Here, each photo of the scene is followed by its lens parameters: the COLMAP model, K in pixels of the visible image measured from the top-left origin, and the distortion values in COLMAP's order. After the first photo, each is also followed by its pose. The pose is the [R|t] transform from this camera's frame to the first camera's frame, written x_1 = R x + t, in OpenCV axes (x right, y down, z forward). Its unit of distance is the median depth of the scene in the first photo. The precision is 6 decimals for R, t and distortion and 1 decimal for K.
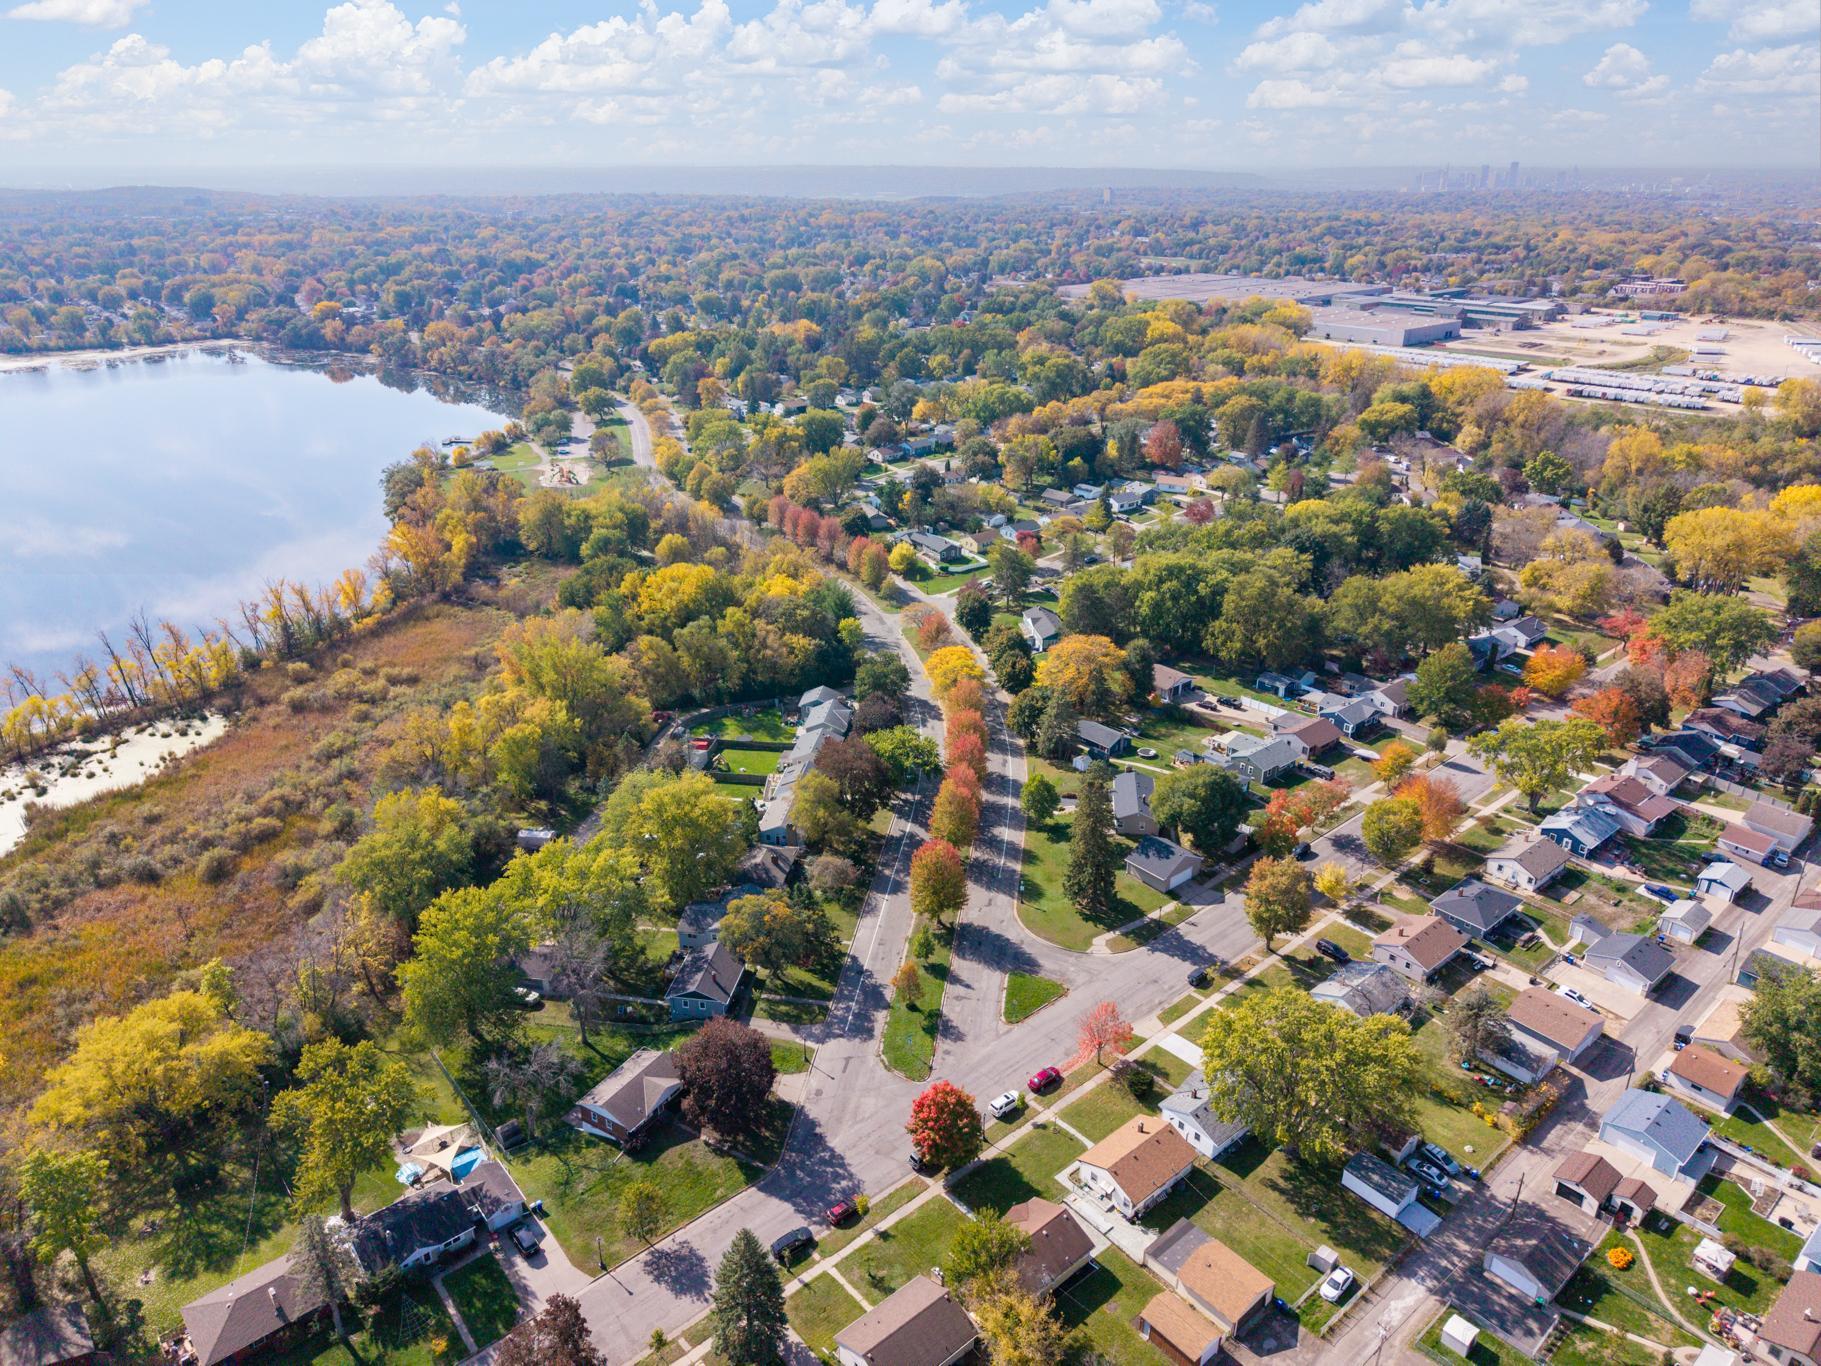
lens RADIAL K [[1199.3, 0, 901.5], [0, 1199.3, 718.7], [0, 0, 1]] dist [0.000499, 0.000458]
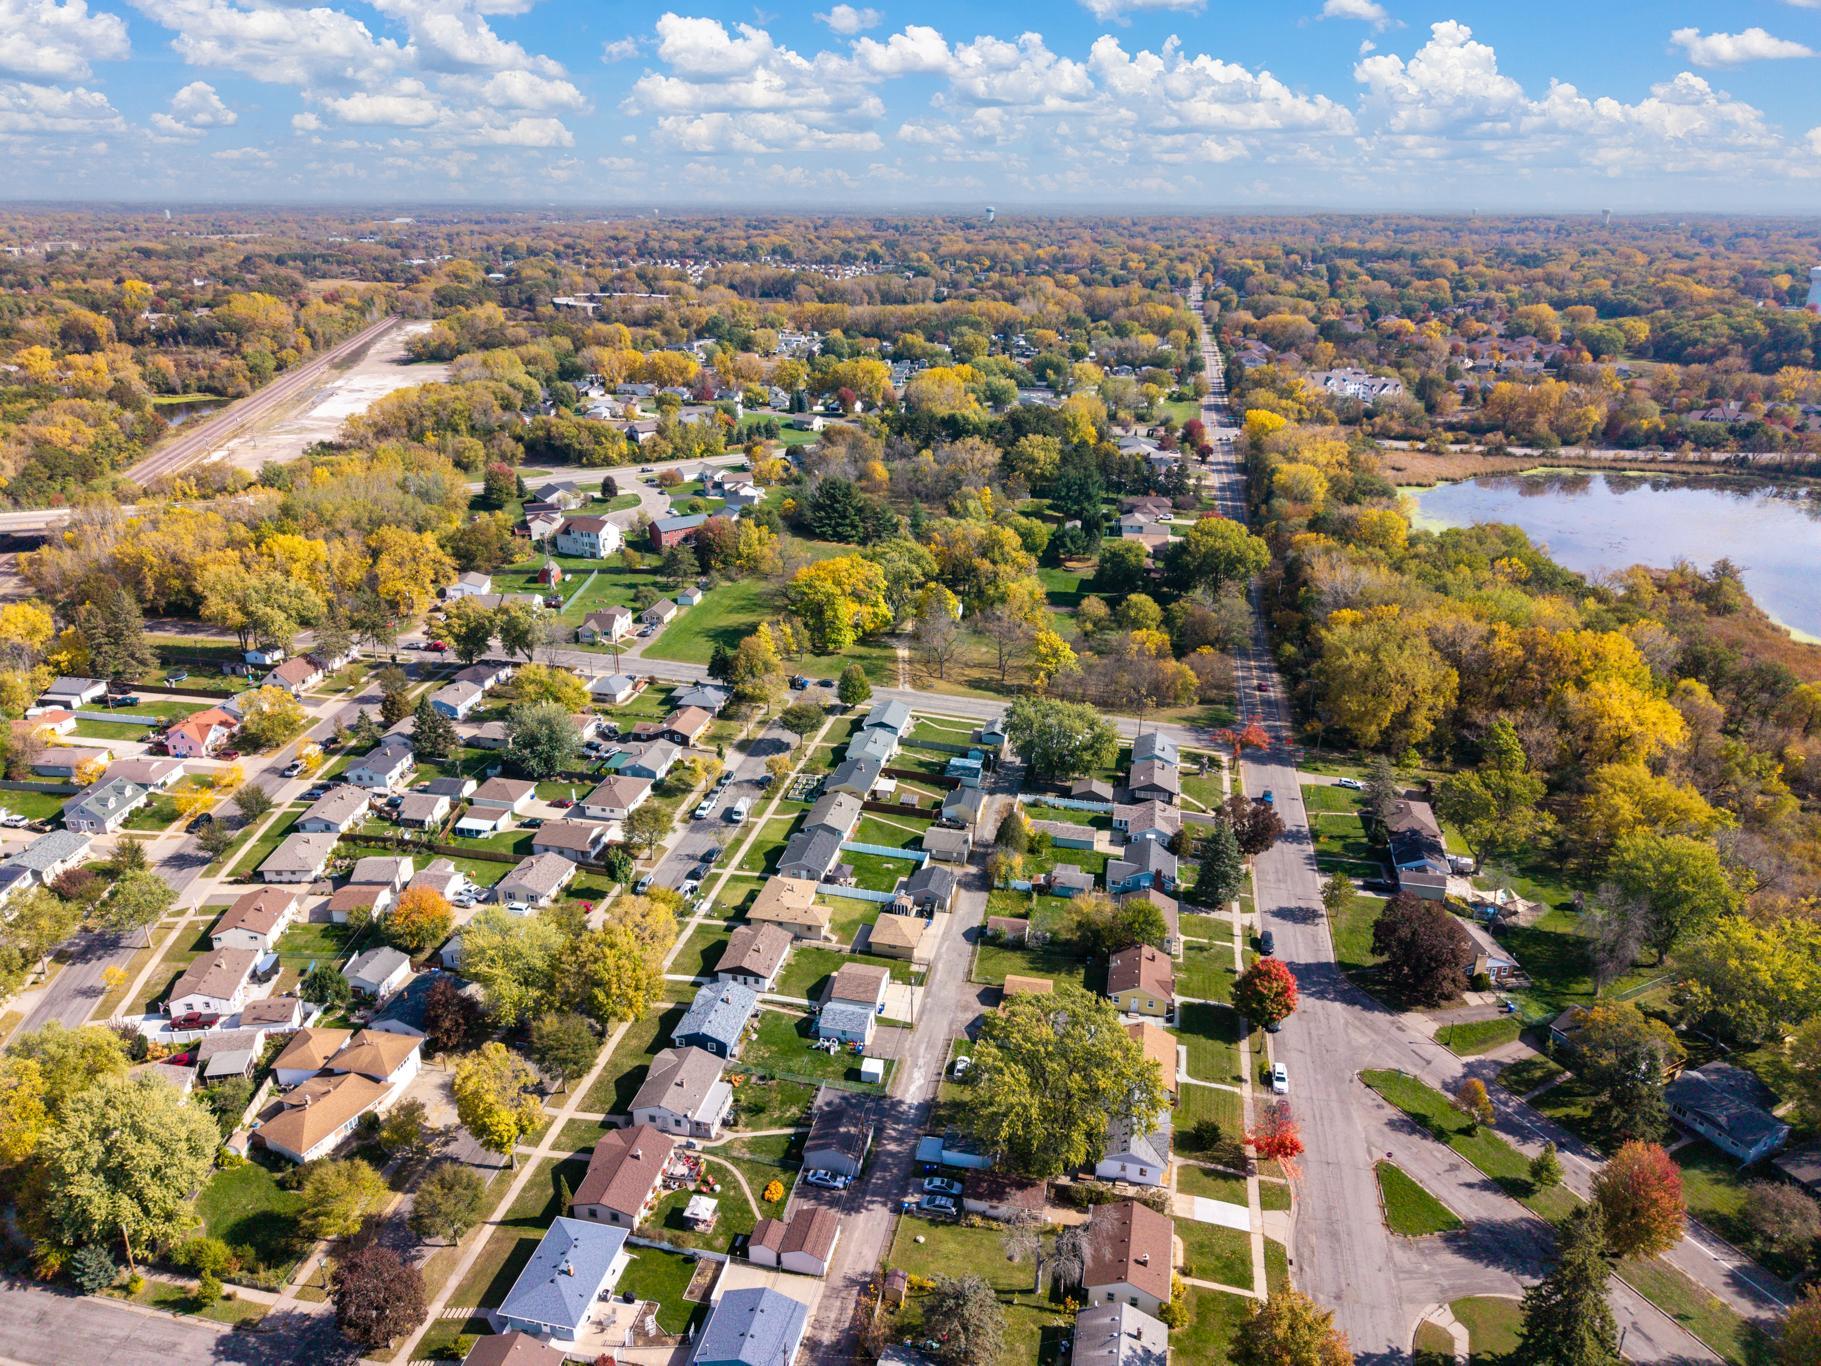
lens RADIAL K [[1217.3, 0, 910.5], [0, 1217.3, 683.0], [0, 0, 1]] dist [0.022155, -0.004387]
pose [[-0.794230, 0.217947, -0.567185, 0.786438], [-0.266884, 0.713464, 0.647875, -0.483914], [0.545868, 0.665934, -0.508487, 1.013176]]
